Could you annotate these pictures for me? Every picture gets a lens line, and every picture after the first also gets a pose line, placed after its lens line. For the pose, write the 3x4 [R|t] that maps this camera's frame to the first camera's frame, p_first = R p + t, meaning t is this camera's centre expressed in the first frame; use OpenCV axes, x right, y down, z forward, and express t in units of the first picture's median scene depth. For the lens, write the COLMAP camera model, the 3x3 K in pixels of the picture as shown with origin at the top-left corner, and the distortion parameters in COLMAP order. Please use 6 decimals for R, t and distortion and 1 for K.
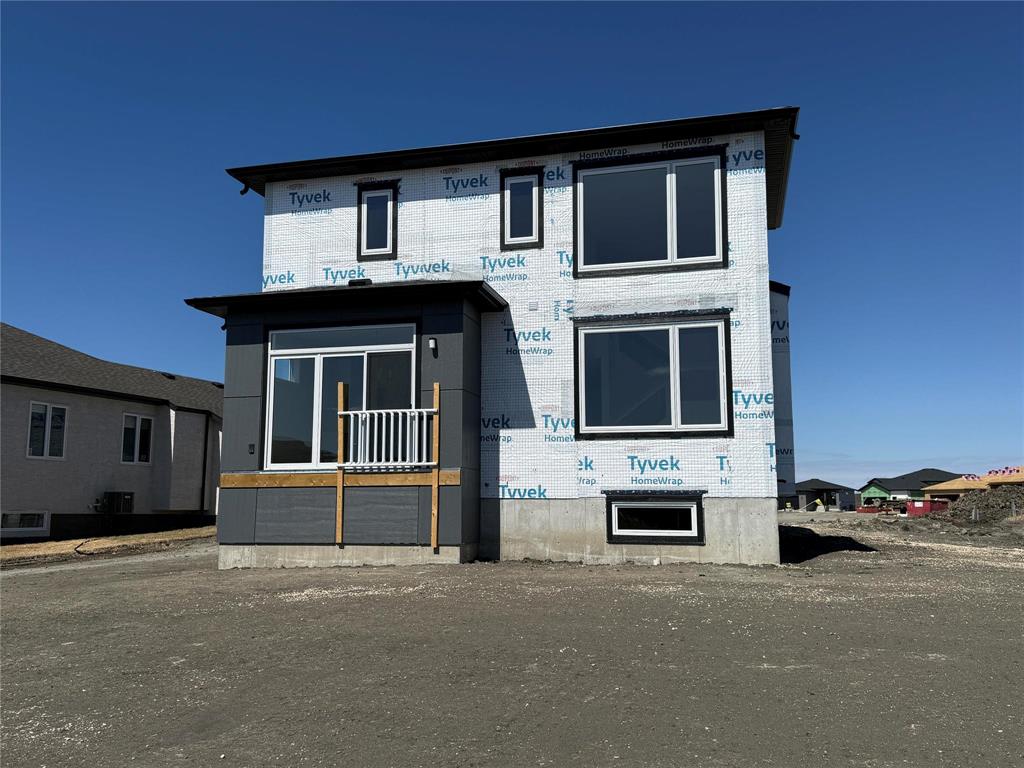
lens RADIAL K [[869.1, 0, 503.7], [0, 869.1, 393.8], [0, 0, 1]] dist [0.113987, -0.042212]
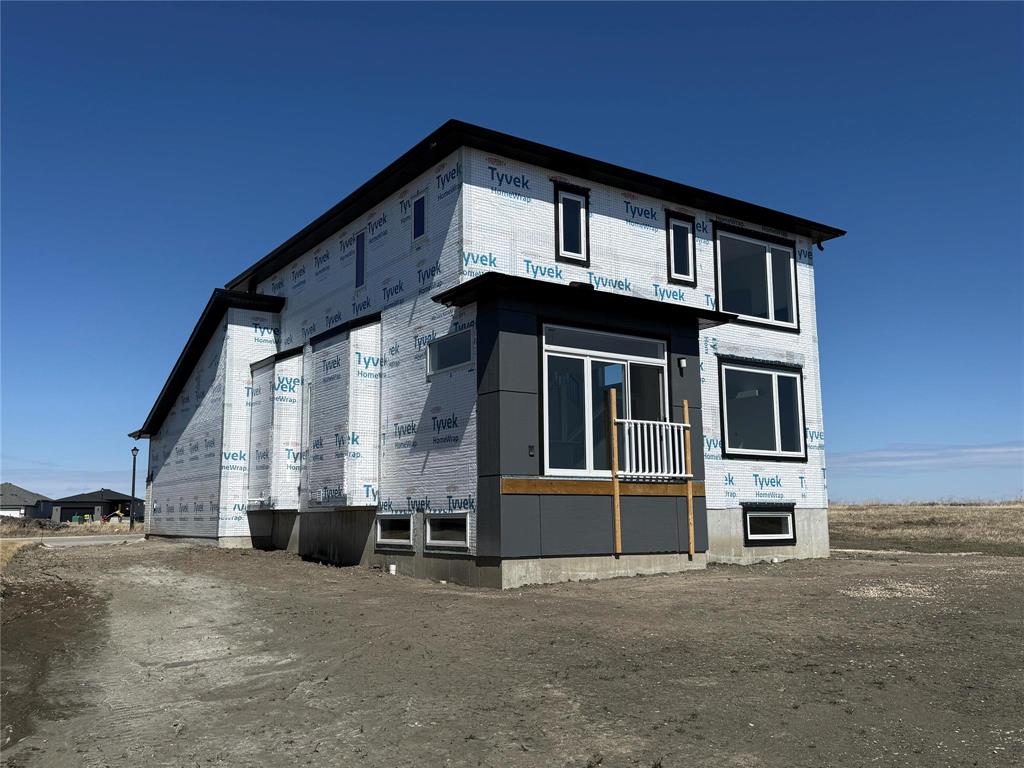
lens RADIAL K [[869.1, 0, 505.7], [0, 869.1, 385.3], [0, 0, 1]] dist [0.113987, -0.042212]
pose [[0.655381, 0.107261, 0.747643, -1.000326], [-0.091080, 0.993865, -0.062745, 0.055487], [-0.749786, -0.026973, 0.661130, 0.443486]]
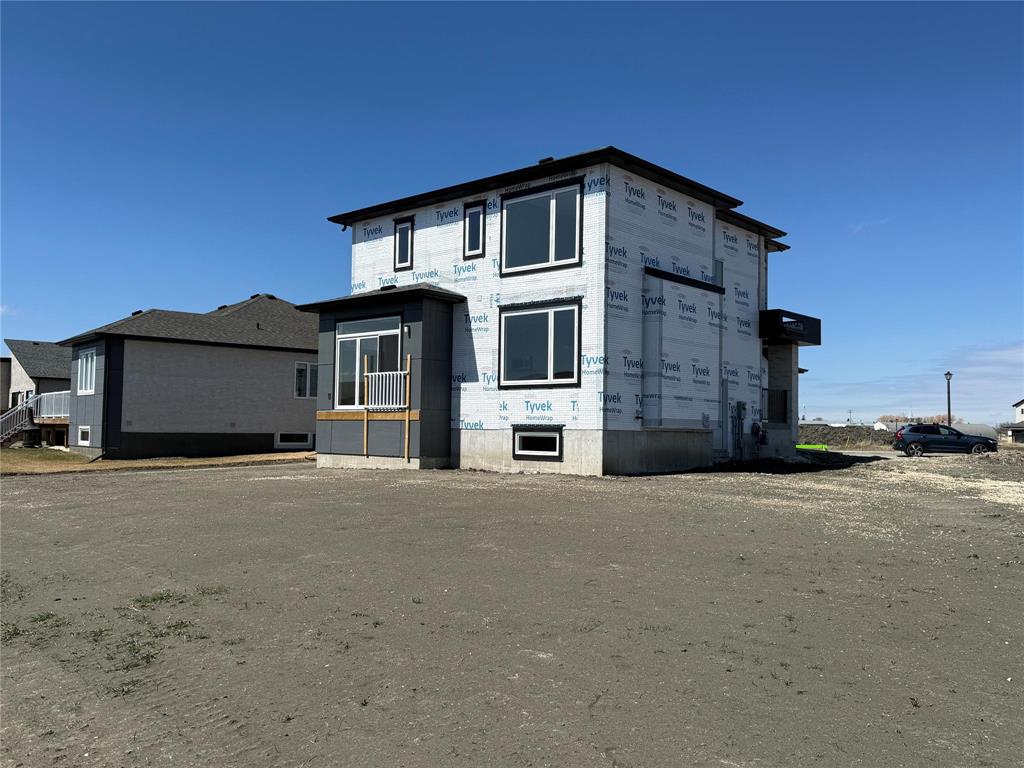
lens RADIAL K [[869.1, 0, 502.3], [0, 869.1, 391.9], [0, 0, 1]] dist [0.113987, -0.042212]
pose [[0.887614, -0.007178, -0.460533, 0.766532], [0.044234, 0.996585, 0.069722, -0.045972], [0.458460, -0.082258, 0.884900, -0.299227]]
